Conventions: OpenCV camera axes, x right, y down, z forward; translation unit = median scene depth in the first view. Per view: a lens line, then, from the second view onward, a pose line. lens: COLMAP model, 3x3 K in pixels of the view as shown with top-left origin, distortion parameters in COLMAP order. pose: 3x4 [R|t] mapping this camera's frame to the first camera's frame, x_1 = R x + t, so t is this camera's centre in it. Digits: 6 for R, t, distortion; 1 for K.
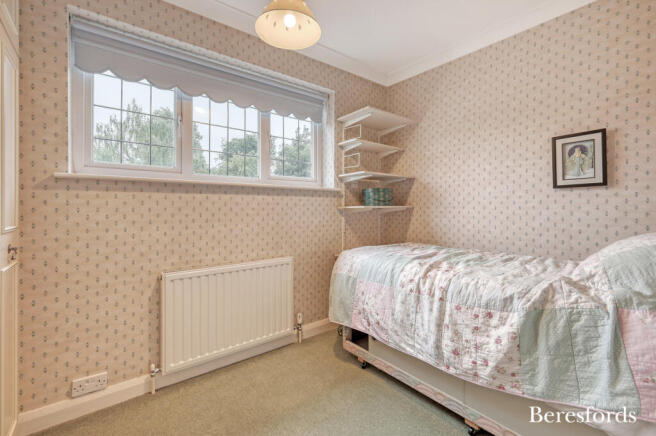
lens RADIAL K [[288.3, 0, 325.7], [0, 288.3, 215.6], [0, 0, 1]] dist [0.001717, -0.000225]
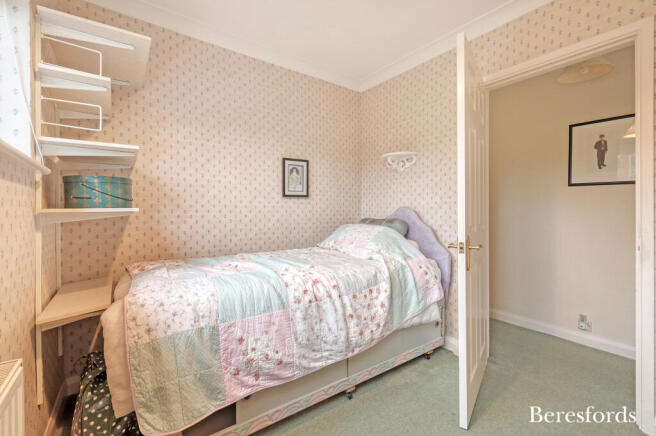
lens RADIAL K [[288.3, 0, 325.7], [0, 288.3, 215.6], [0, 0, 1]] dist [0.001717, -0.000225]
pose [[0.040576, -0.014814, 0.999067, -0.569614], [0.025975, 0.999568, 0.013766, -0.023474], [-0.998839, 0.025392, 0.040943, 0.836916]]
